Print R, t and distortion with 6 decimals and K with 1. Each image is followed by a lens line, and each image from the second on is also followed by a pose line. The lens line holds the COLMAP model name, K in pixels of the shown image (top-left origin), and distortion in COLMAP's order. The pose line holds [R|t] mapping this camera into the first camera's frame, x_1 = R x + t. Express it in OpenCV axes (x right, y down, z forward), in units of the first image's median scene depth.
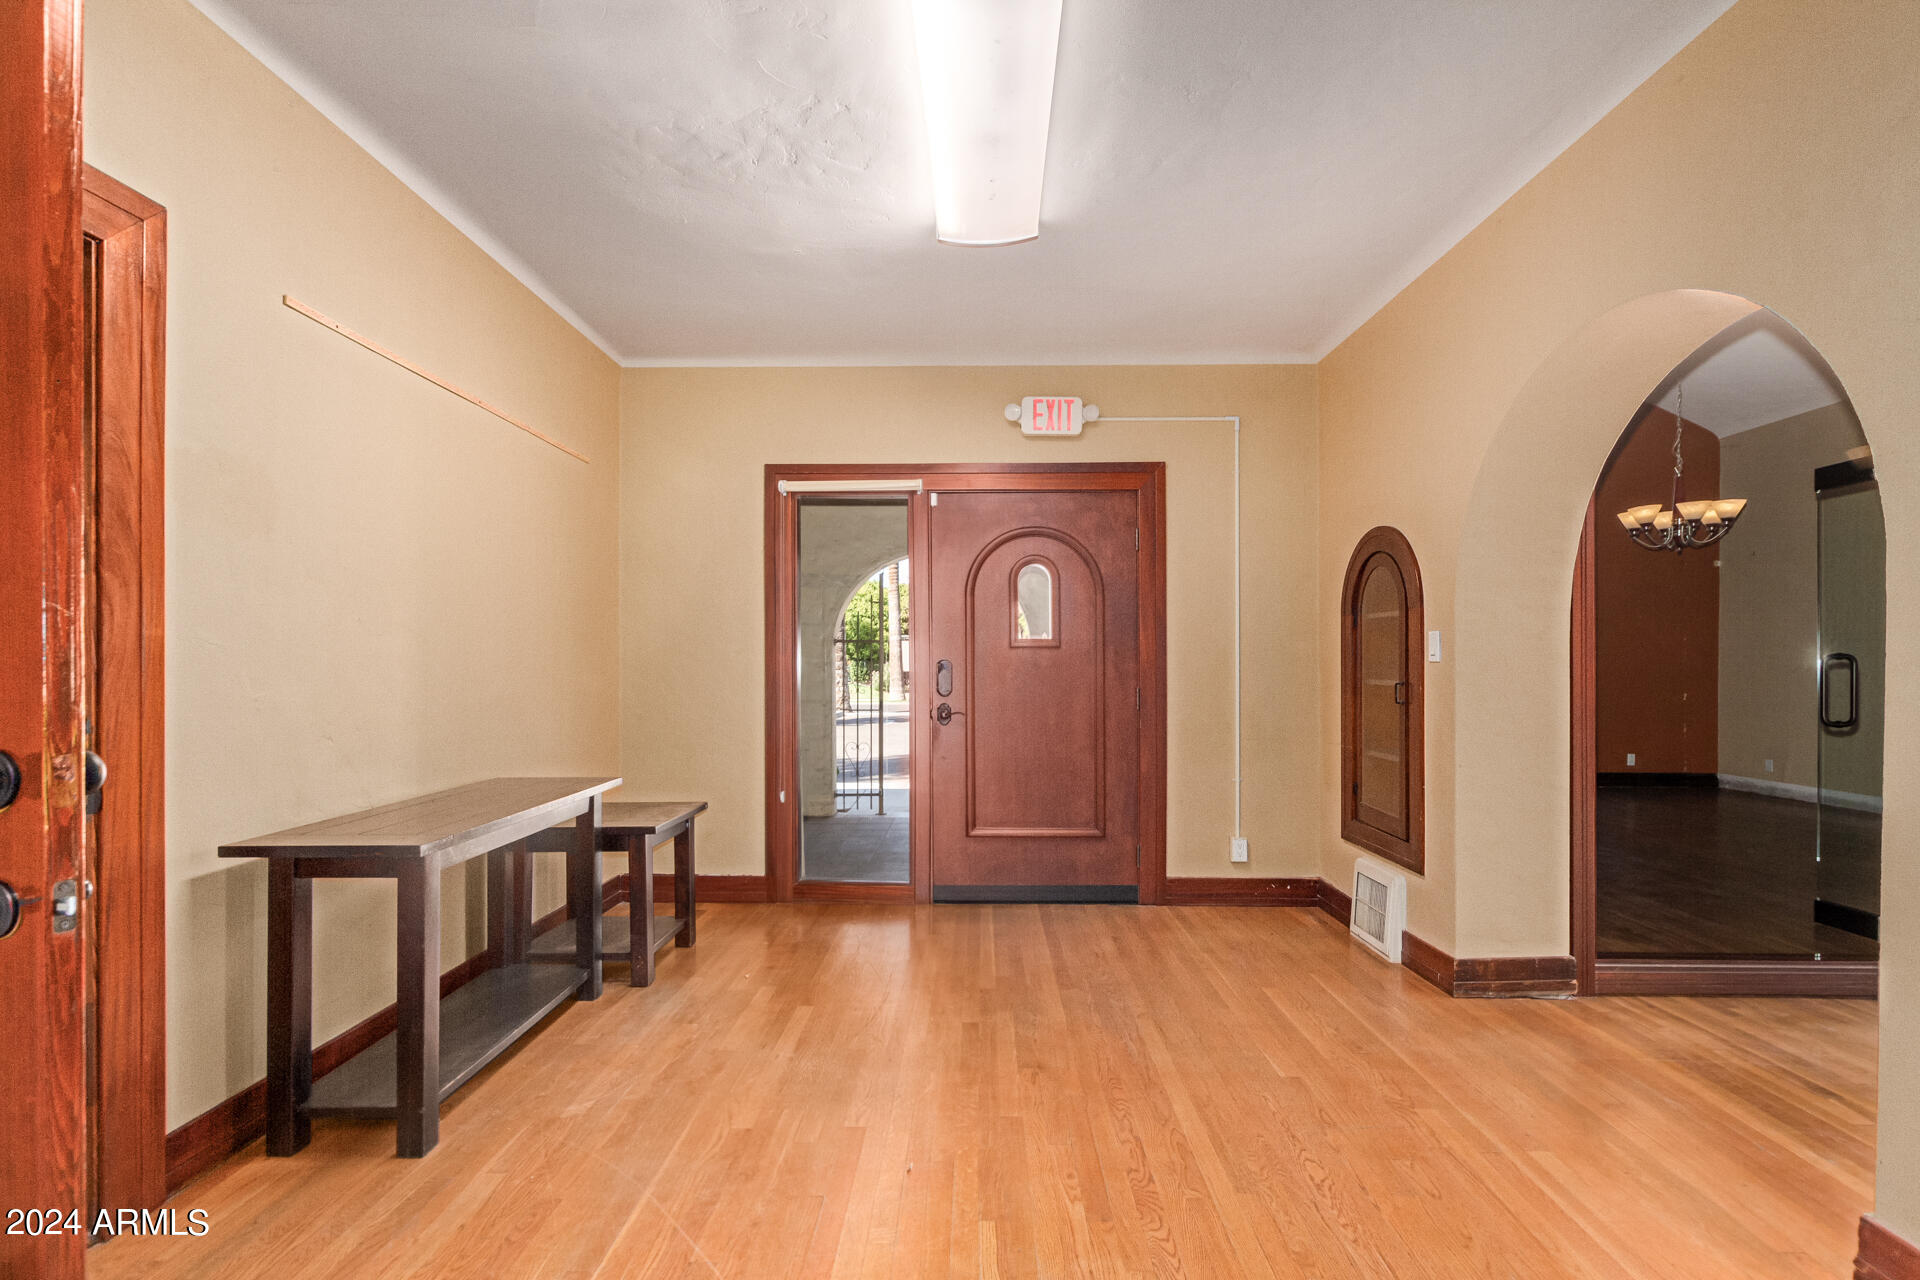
lens RADIAL K [[878.1, 0, 969.6], [0, 878.1, 667.5], [0, 0, 1]] dist [0.005068, -0.000204]
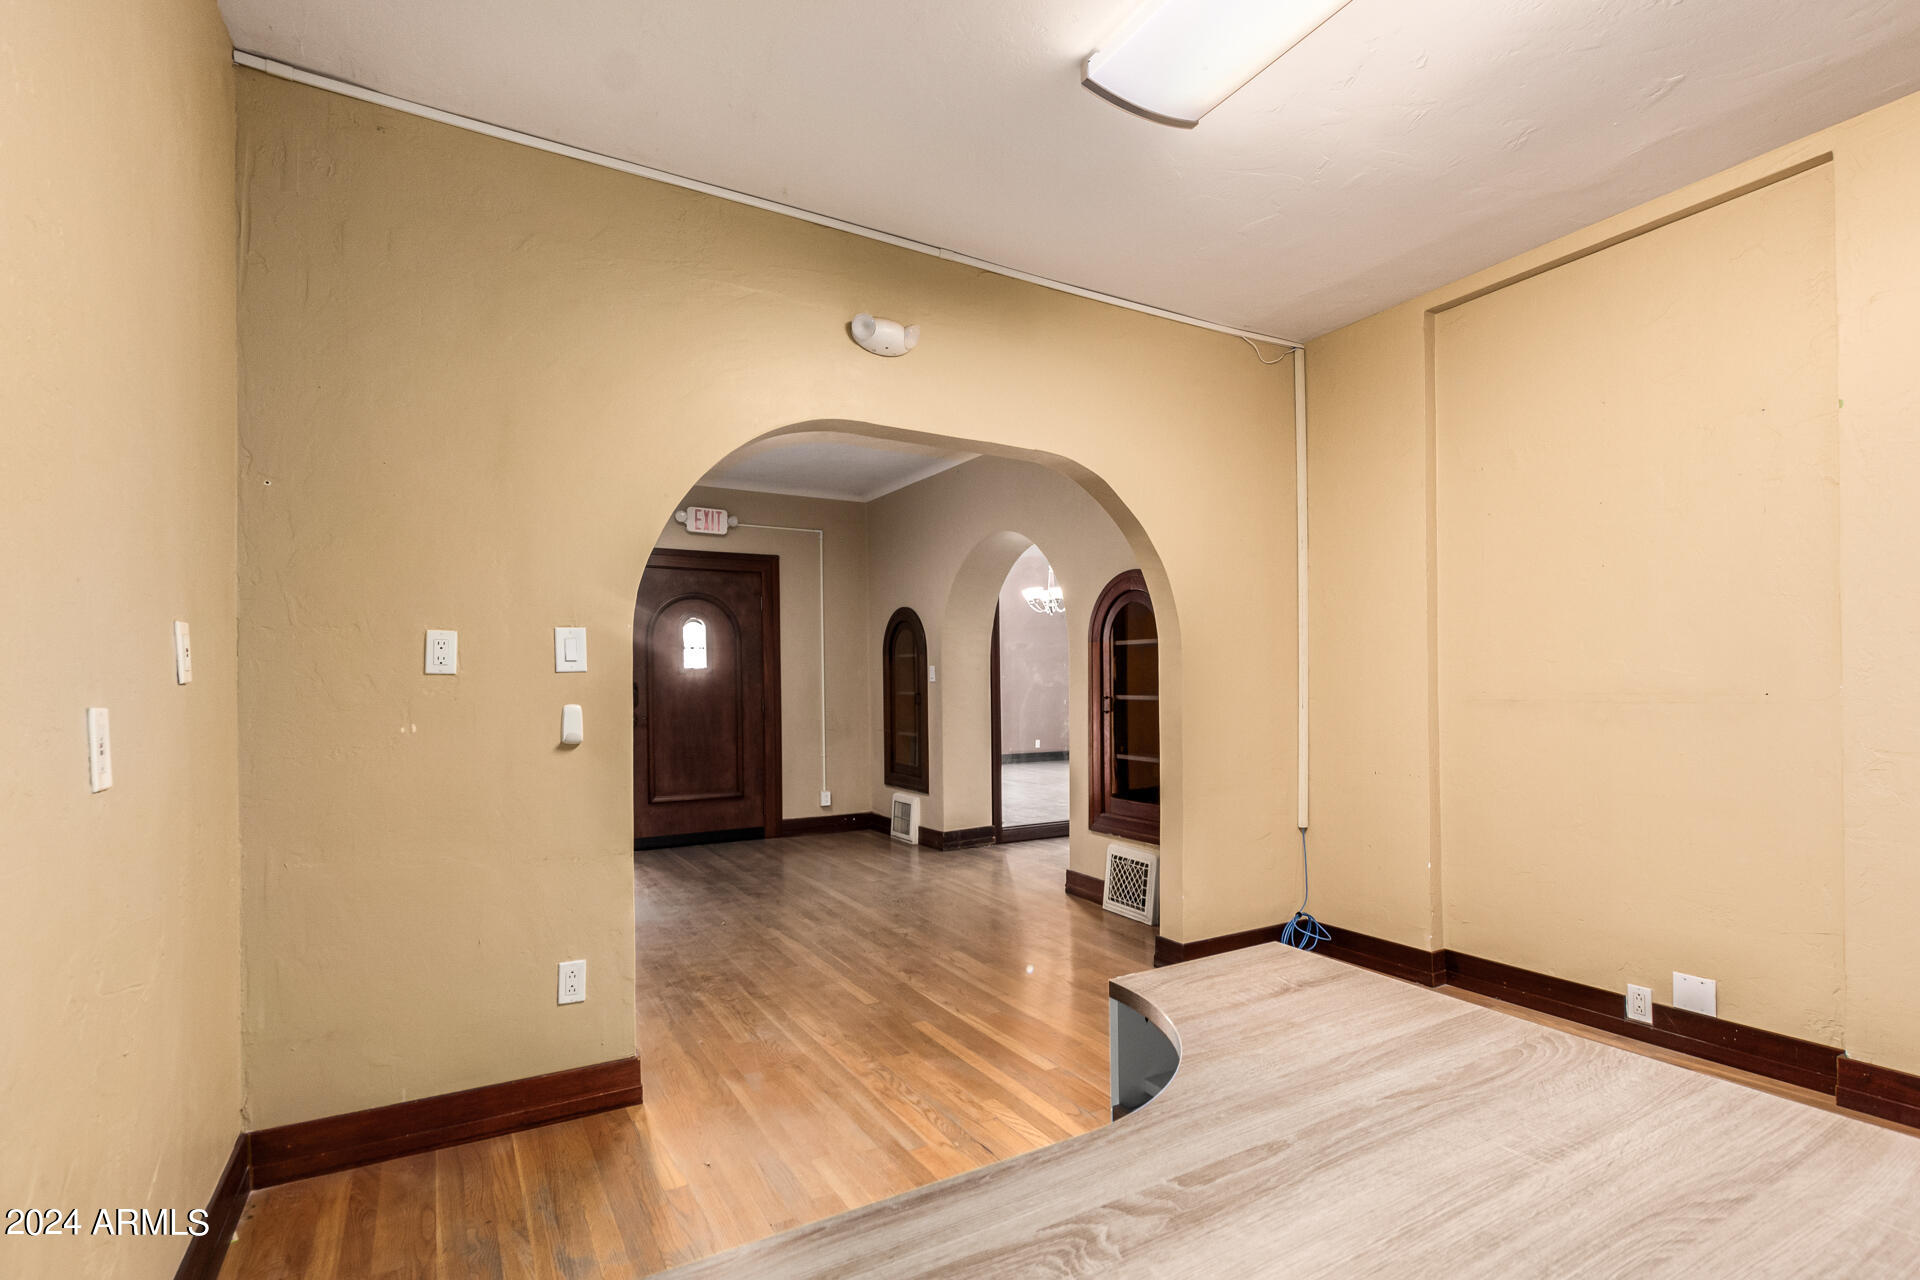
lens RADIAL K [[878.1, 0, 959.0], [0, 878.1, 651.5], [0, 0, 1]] dist [0.005068, -0.000204]
pose [[0.861061, 0.010371, 0.508396, -0.309122], [0.008957, 0.999328, -0.035556, -0.003604], [-0.508423, 0.035169, 0.860389, -0.530658]]
